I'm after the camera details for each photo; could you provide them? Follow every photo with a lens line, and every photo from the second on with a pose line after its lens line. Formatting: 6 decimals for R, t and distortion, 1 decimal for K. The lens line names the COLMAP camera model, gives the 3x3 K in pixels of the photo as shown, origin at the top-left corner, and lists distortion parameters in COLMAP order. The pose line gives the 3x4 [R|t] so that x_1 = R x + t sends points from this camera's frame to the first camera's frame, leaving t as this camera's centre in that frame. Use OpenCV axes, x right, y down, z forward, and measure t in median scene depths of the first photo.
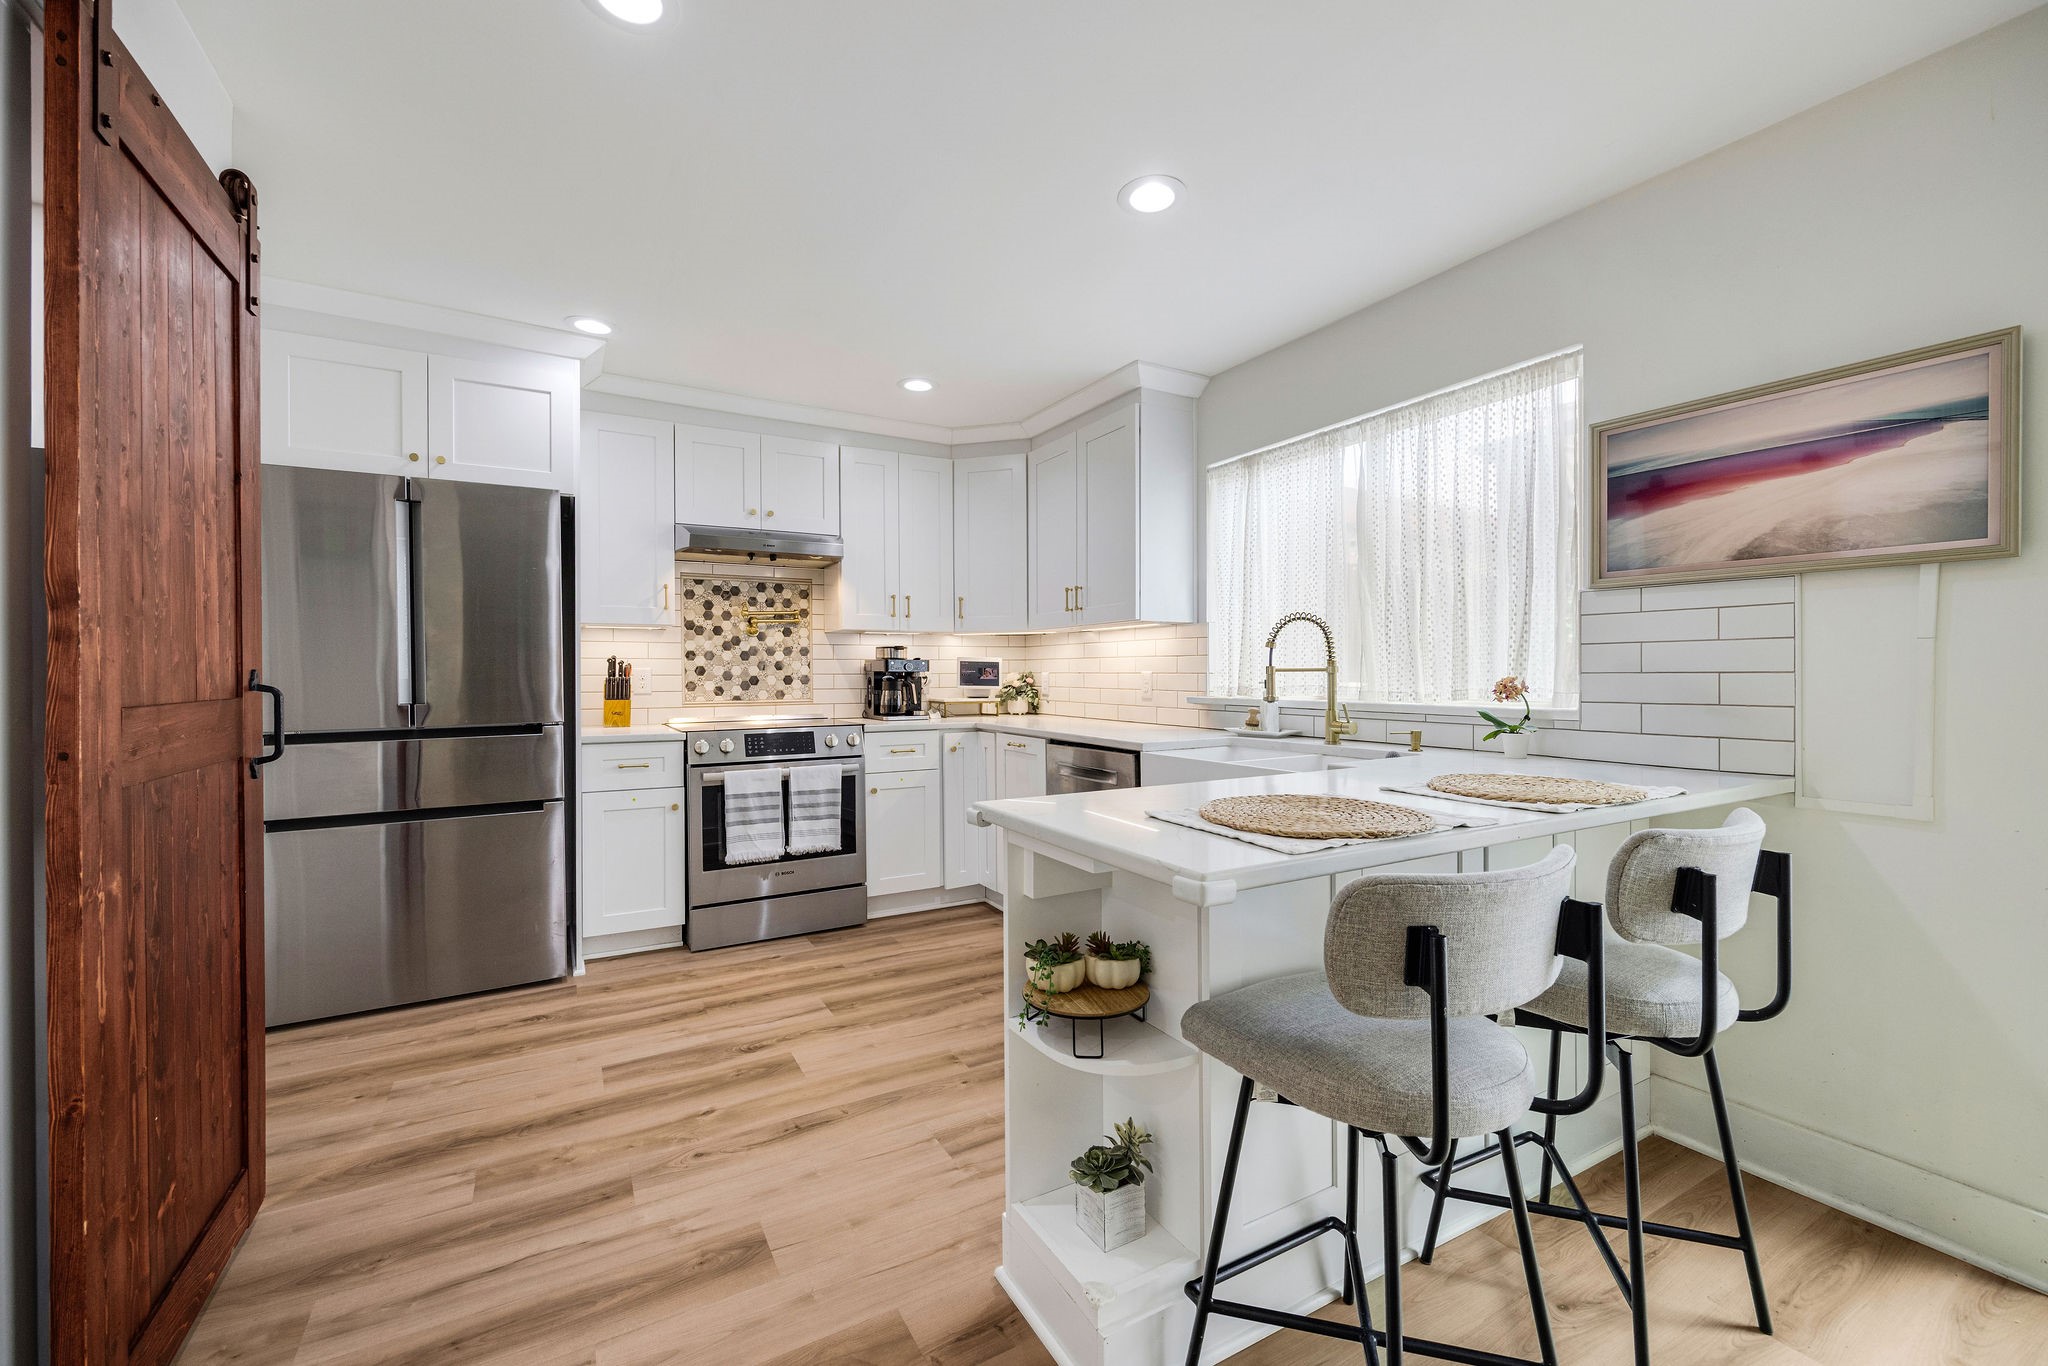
lens RADIAL K [[817.5, 0, 1032.9], [0, 817.5, 677.1], [0, 0, 1]] dist [-0.002928, 0.000447]
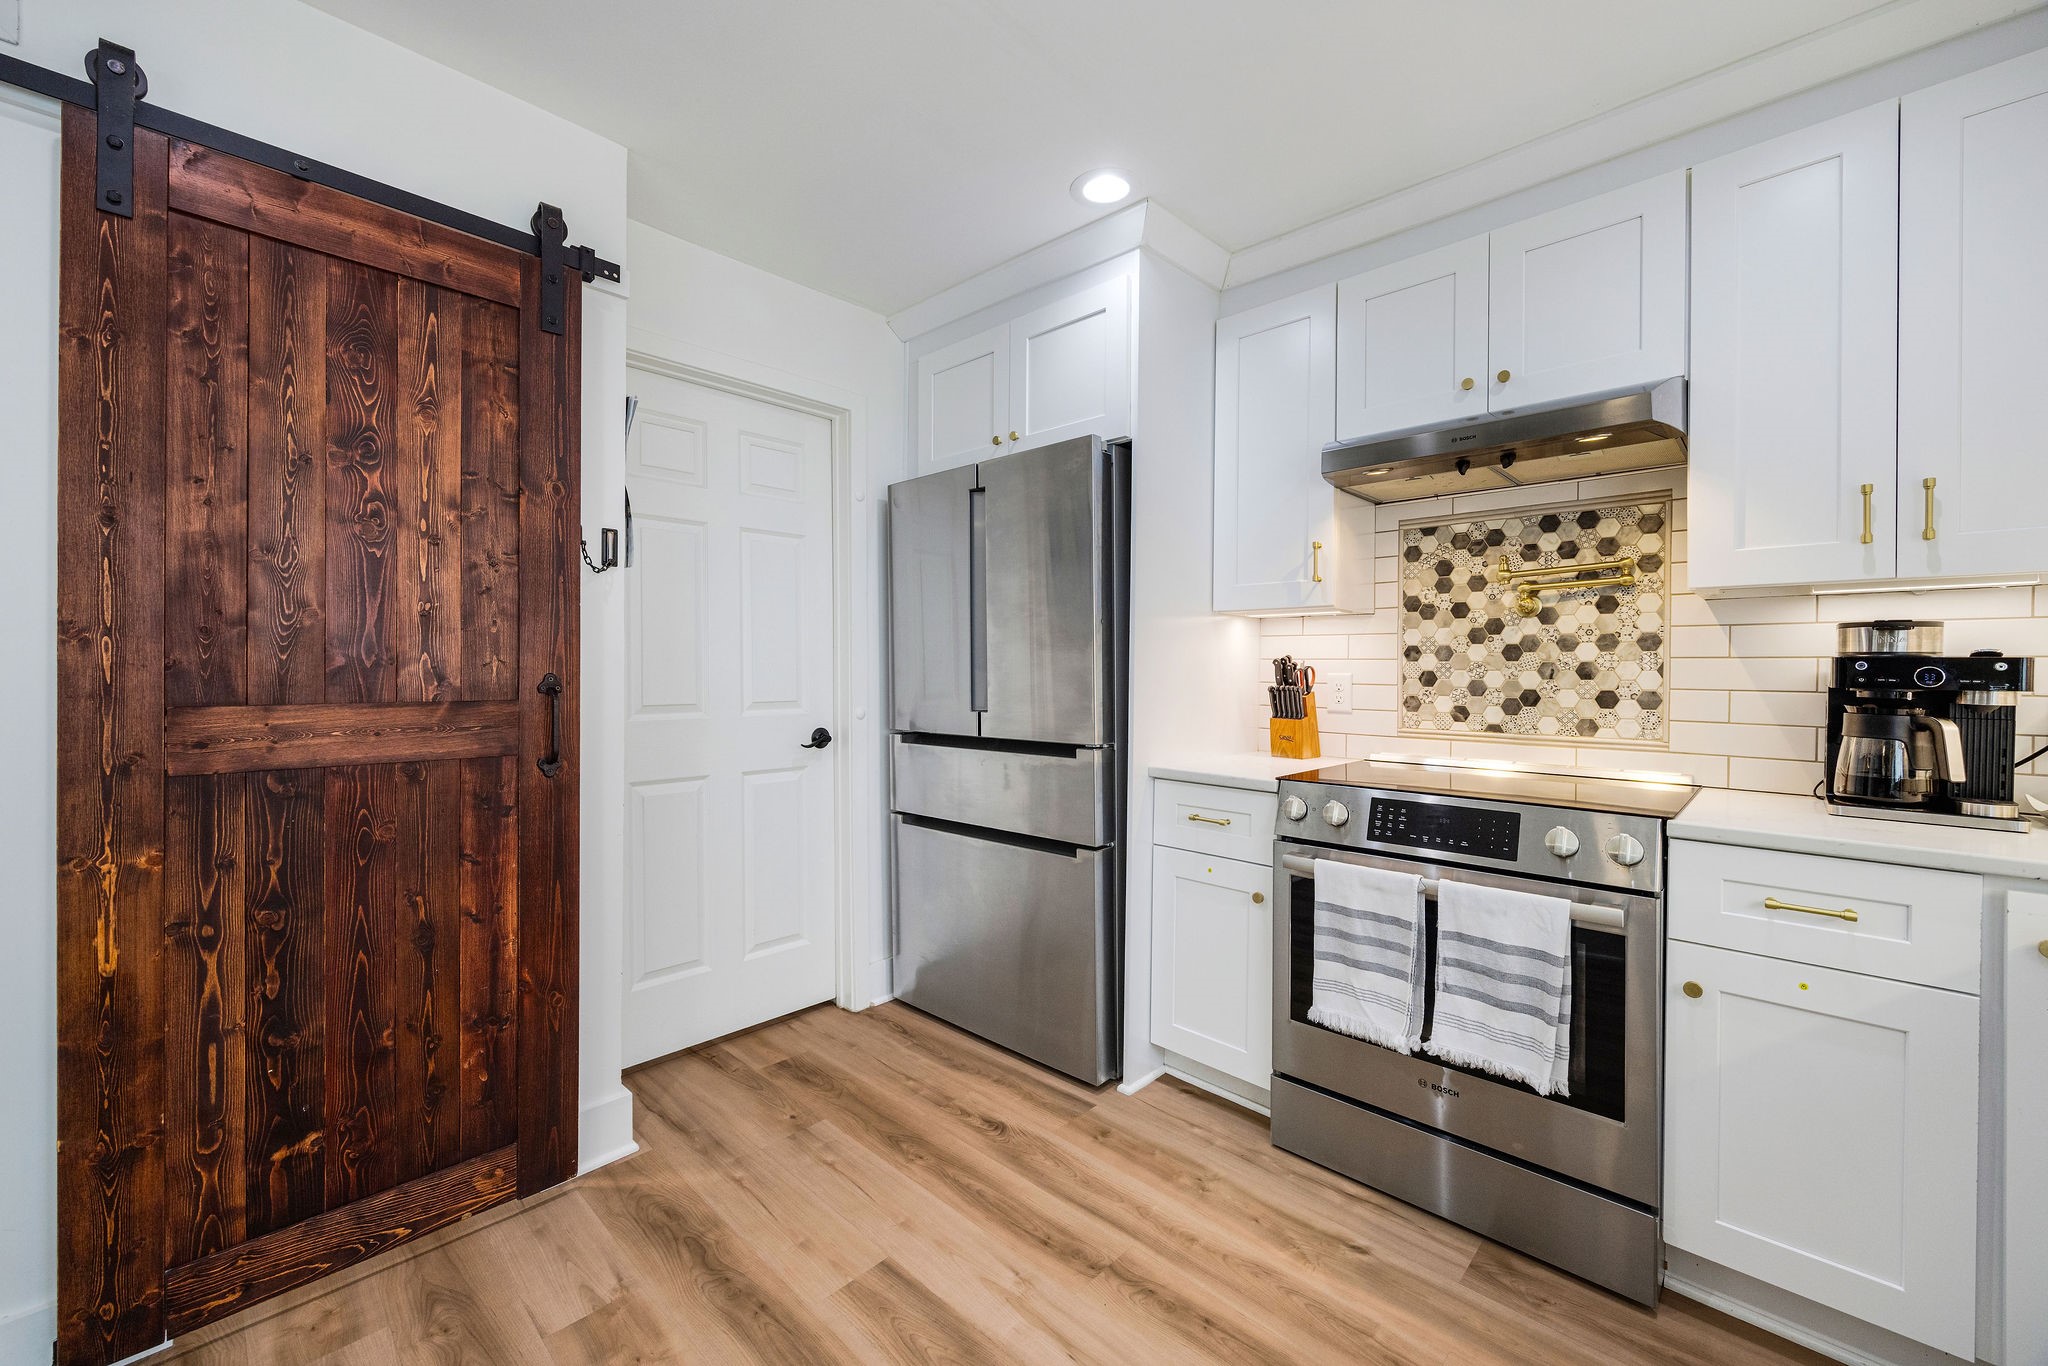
lens RADIAL K [[817.5, 0, 1001.8], [0, 817.5, 672.9], [0, 0, 1]] dist [-0.002928, 0.000447]
pose [[0.265815, 0.009140, -0.963981, 0.090575], [-0.015608, 0.999865, 0.005176, -0.010081], [0.963898, 0.013670, 0.265921, 0.538623]]
